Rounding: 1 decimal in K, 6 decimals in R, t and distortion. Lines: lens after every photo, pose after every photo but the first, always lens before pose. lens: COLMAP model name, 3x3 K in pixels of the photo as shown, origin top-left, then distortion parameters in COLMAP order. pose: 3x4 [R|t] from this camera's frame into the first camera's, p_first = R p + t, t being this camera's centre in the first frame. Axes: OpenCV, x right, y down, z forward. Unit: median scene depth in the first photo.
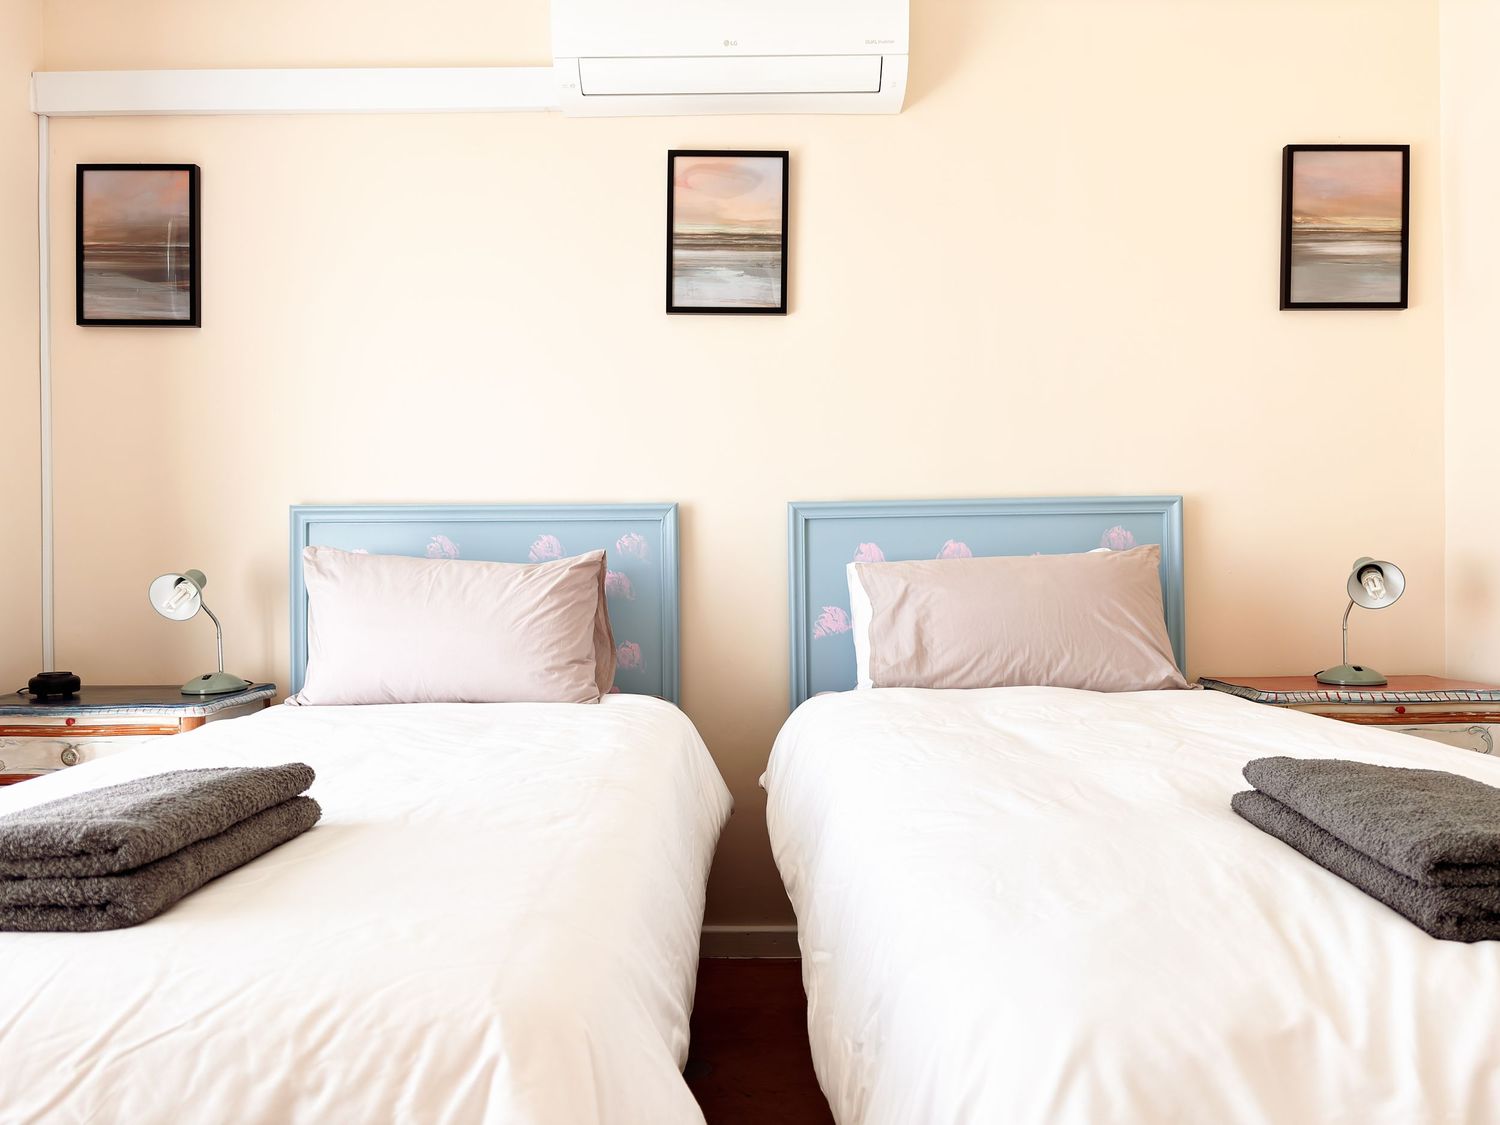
lens RADIAL K [[1157.7, 0, 737.5], [0, 1157.7, 565.2], [0, 0, 1]] dist [0.029251, -0.030312]
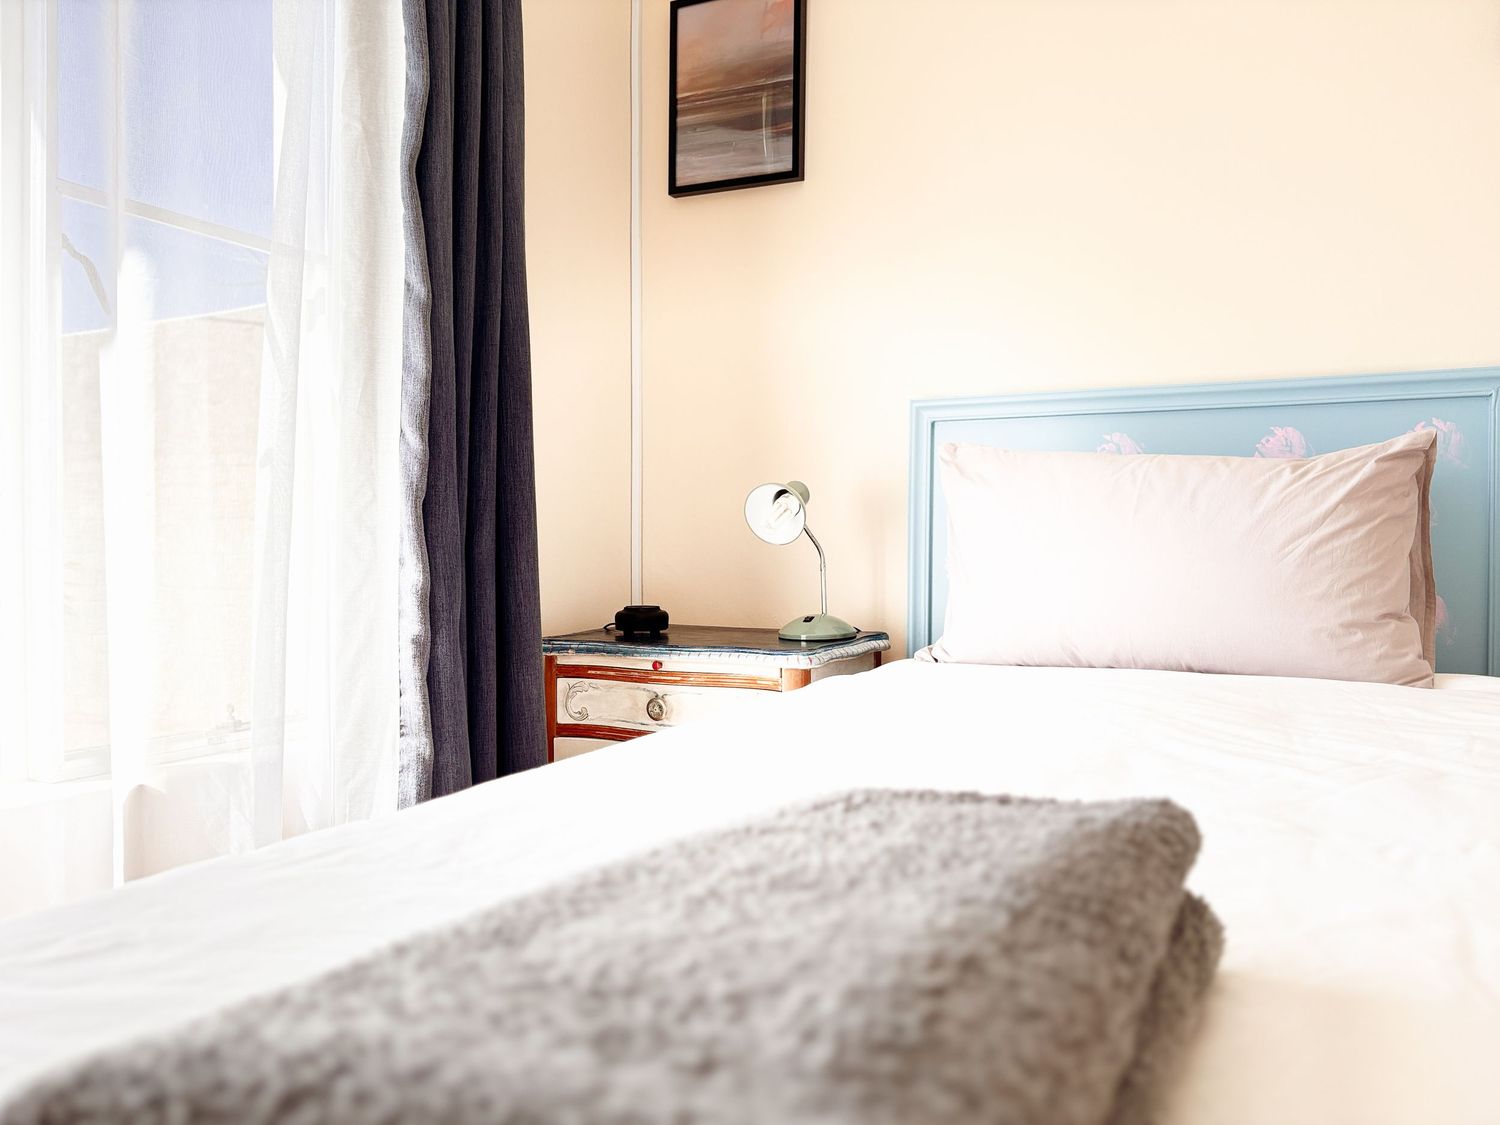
lens RADIAL K [[1157.7, 0, 755.5], [0, 1157.7, 561.6], [0, 0, 1]] dist [0.029251, -0.030312]
pose [[0.904882, 0.020182, -0.425183, -0.172160], [-0.011407, 0.999666, 0.023175, 0.043212], [0.425509, -0.016120, 0.904811, 0.305474]]
